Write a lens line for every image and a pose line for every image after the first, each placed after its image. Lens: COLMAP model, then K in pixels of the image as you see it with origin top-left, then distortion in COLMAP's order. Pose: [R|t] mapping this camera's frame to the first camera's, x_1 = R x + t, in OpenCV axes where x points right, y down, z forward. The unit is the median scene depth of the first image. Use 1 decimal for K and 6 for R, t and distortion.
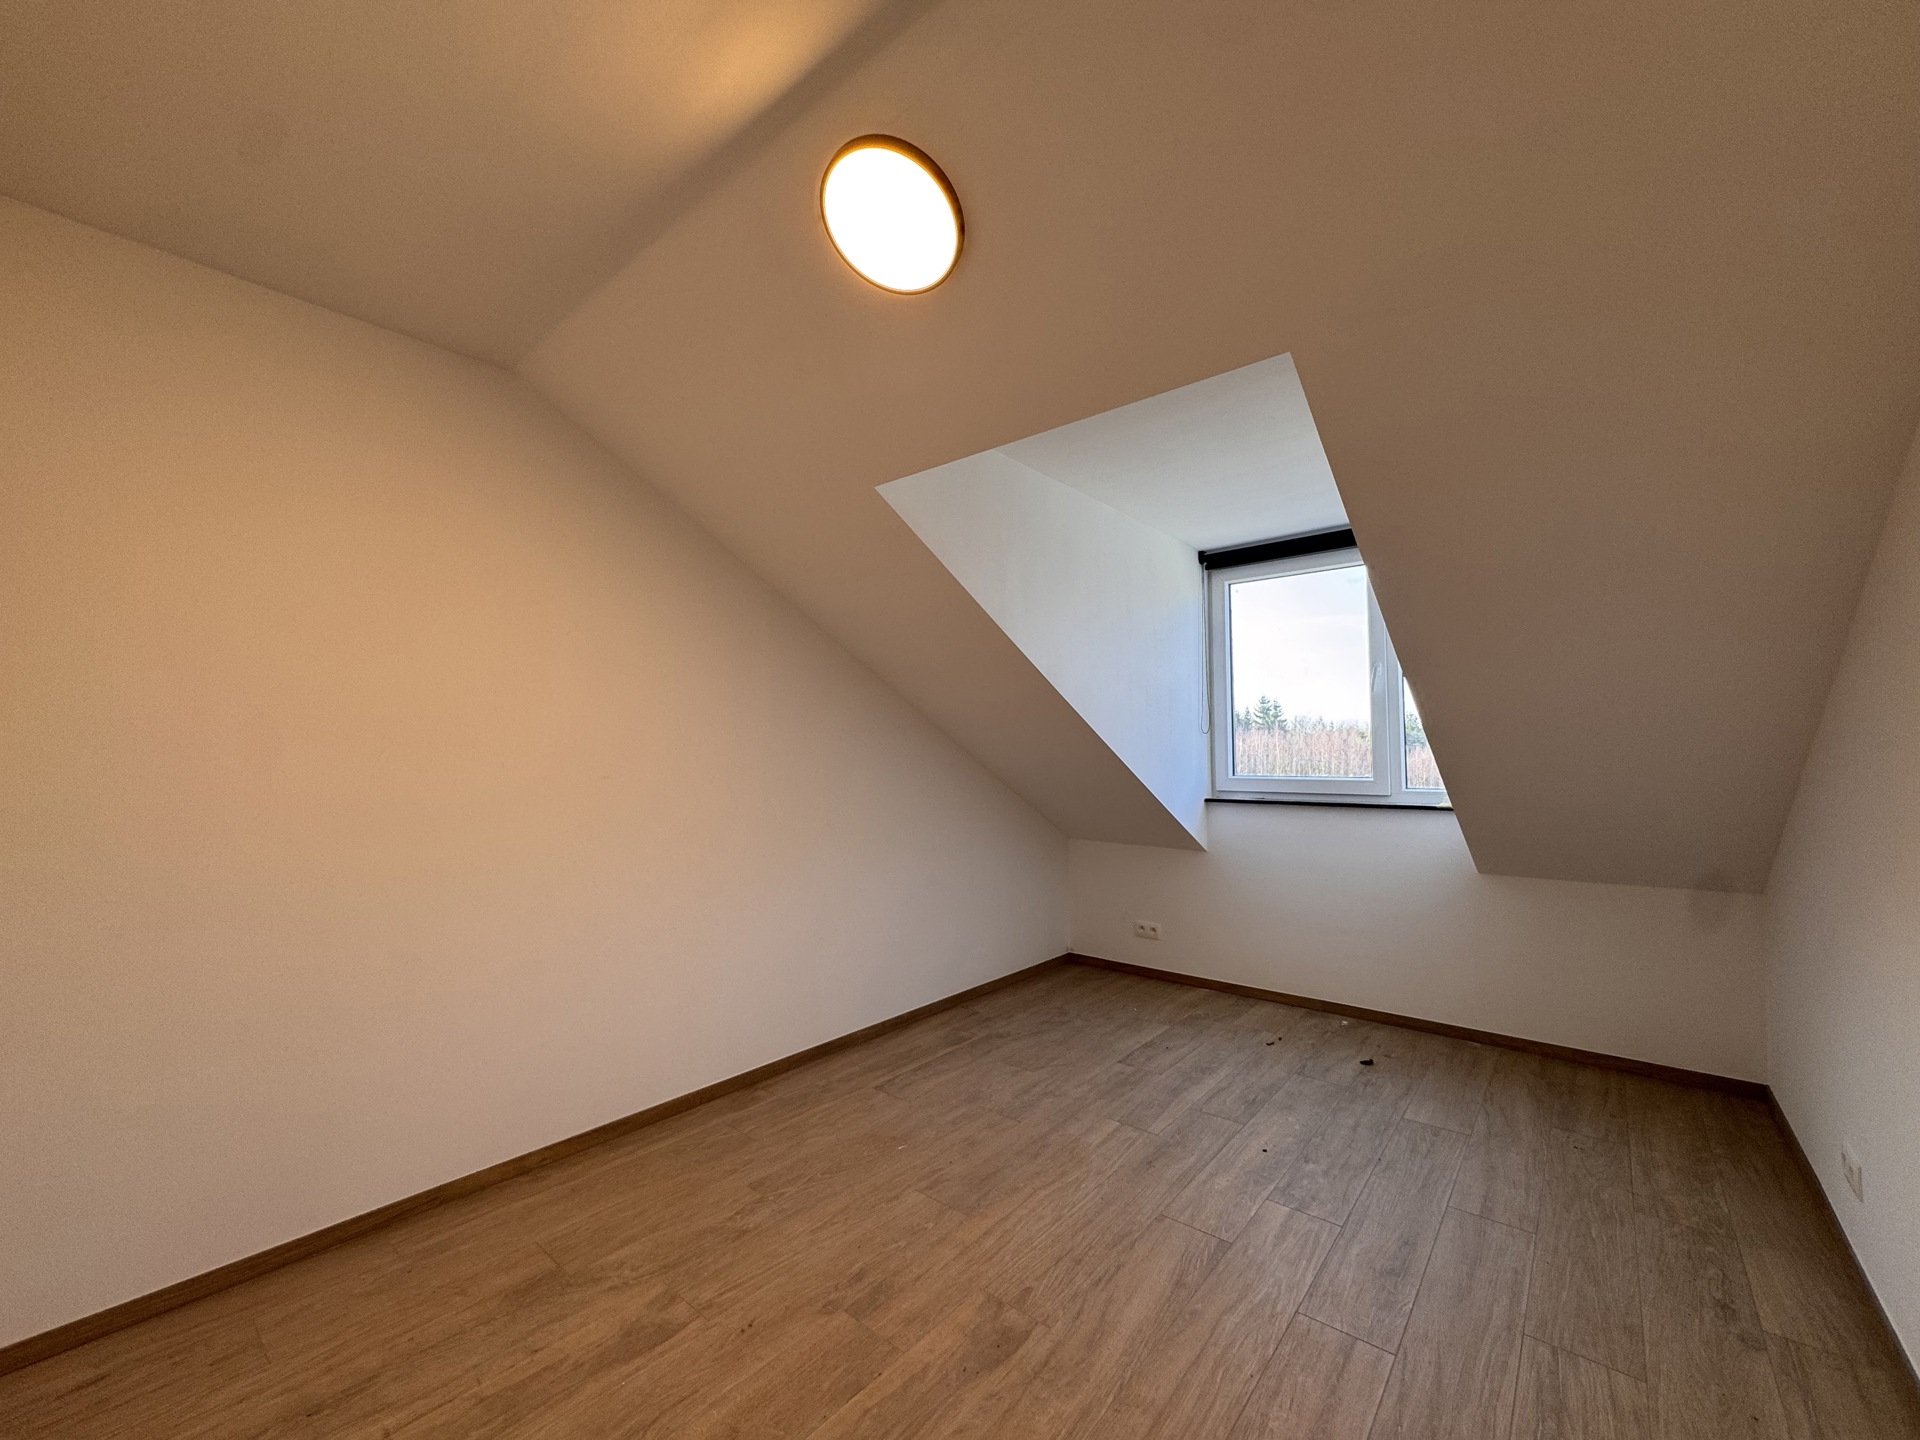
lens RADIAL K [[767.3, 0, 959.4], [0, 767.3, 716.5], [0, 0, 1]] dist [-0.001519, -0.000139]
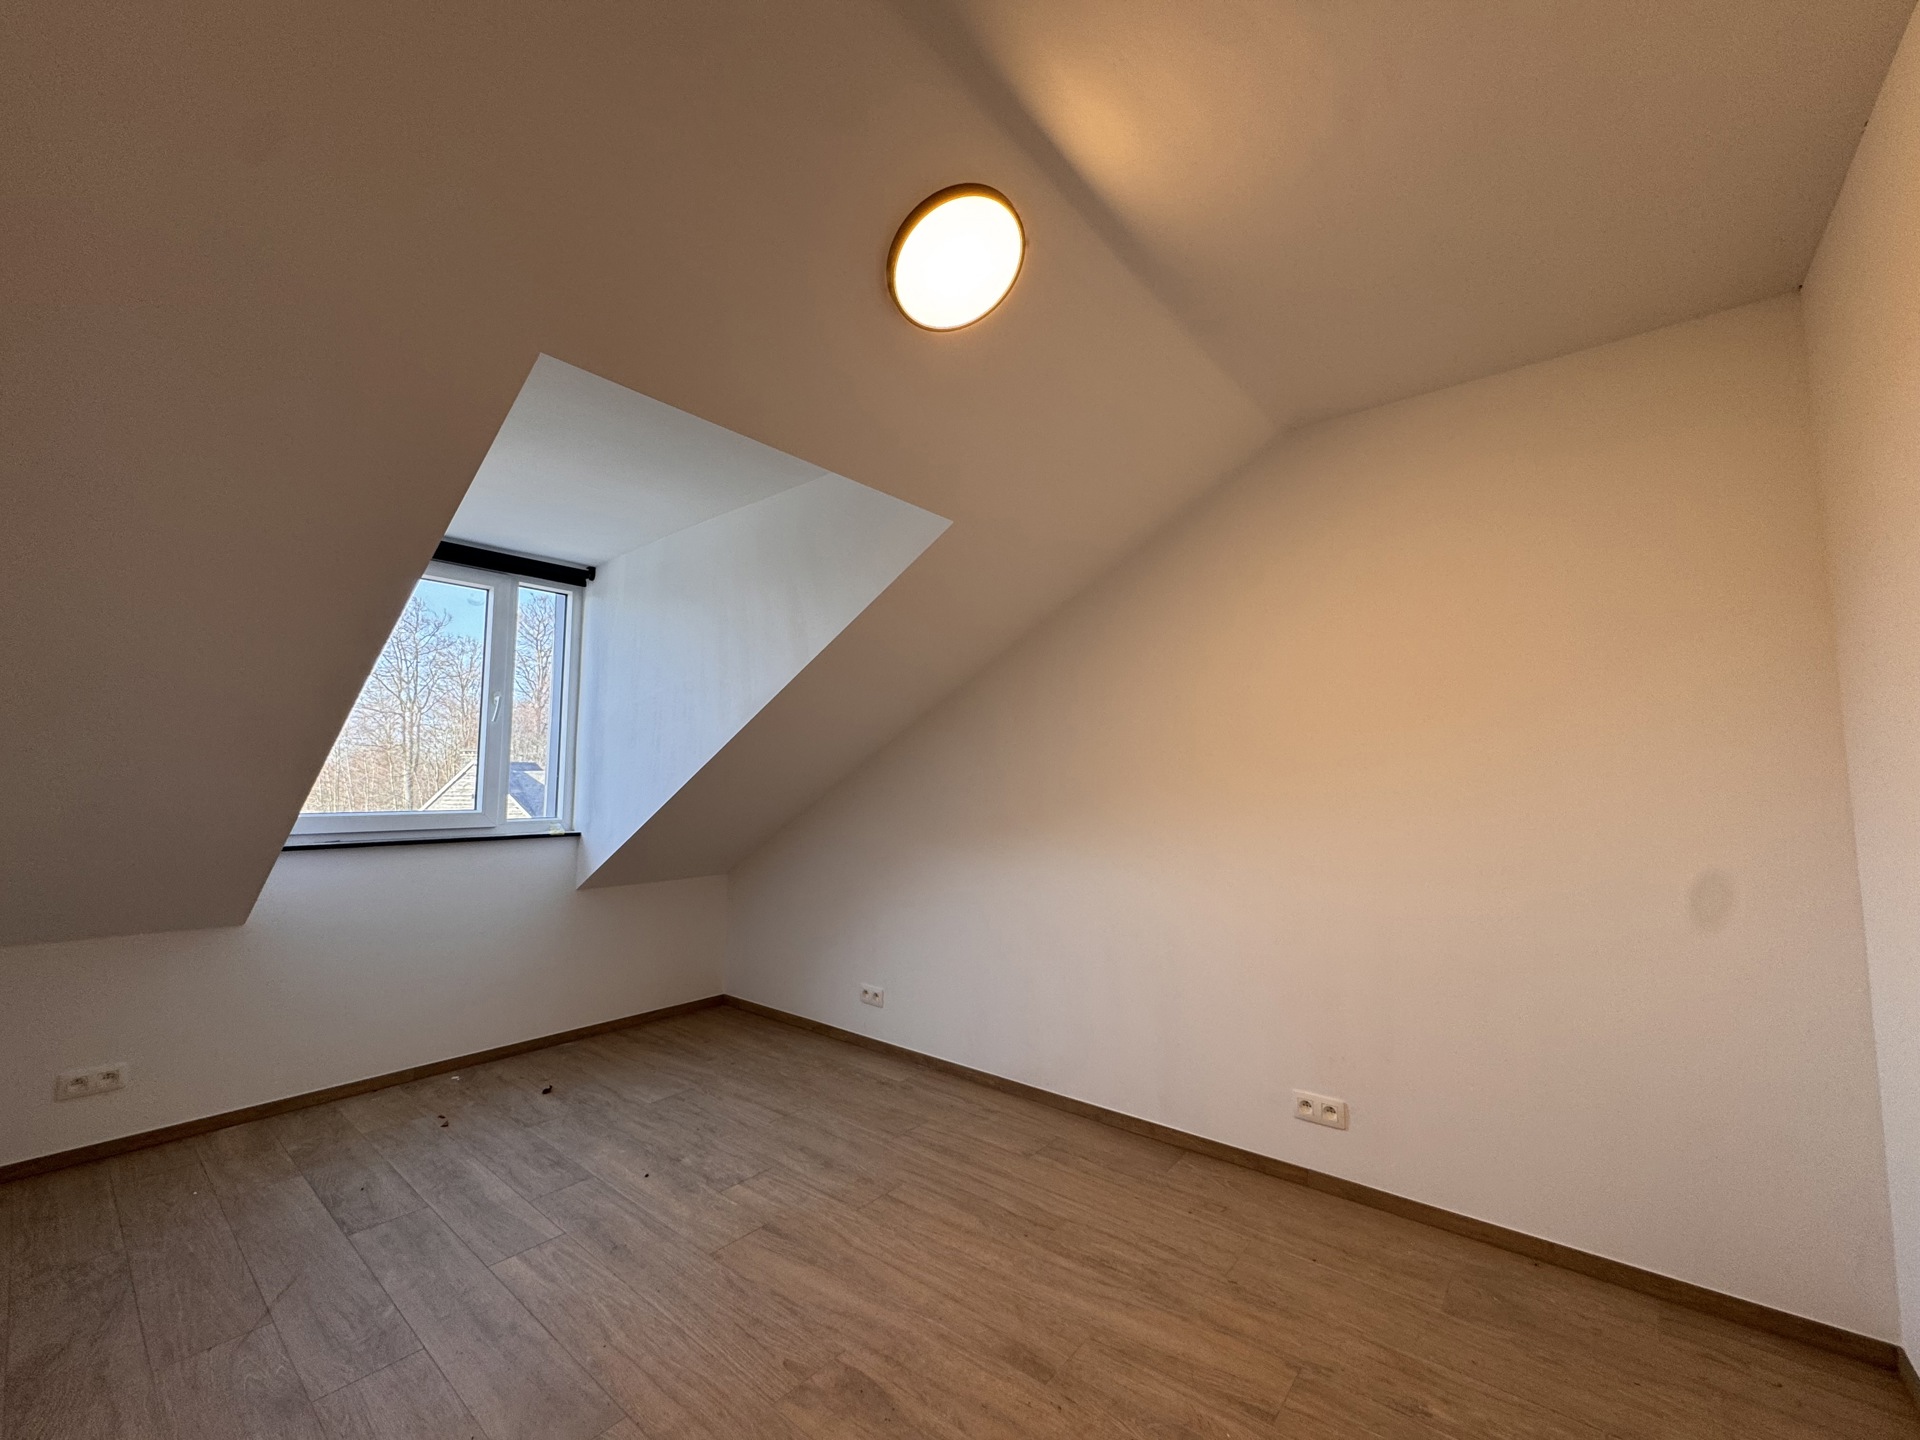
lens RADIAL K [[767.3, 0, 959.4], [0, 767.3, 716.5], [0, 0, 1]] dist [-0.001519, -0.000139]
pose [[-0.012724, 0.091897, 0.995687, -0.554433], [-0.050947, 0.994415, -0.092430, 0.026803], [-0.998620, -0.051903, -0.007971, 0.512435]]
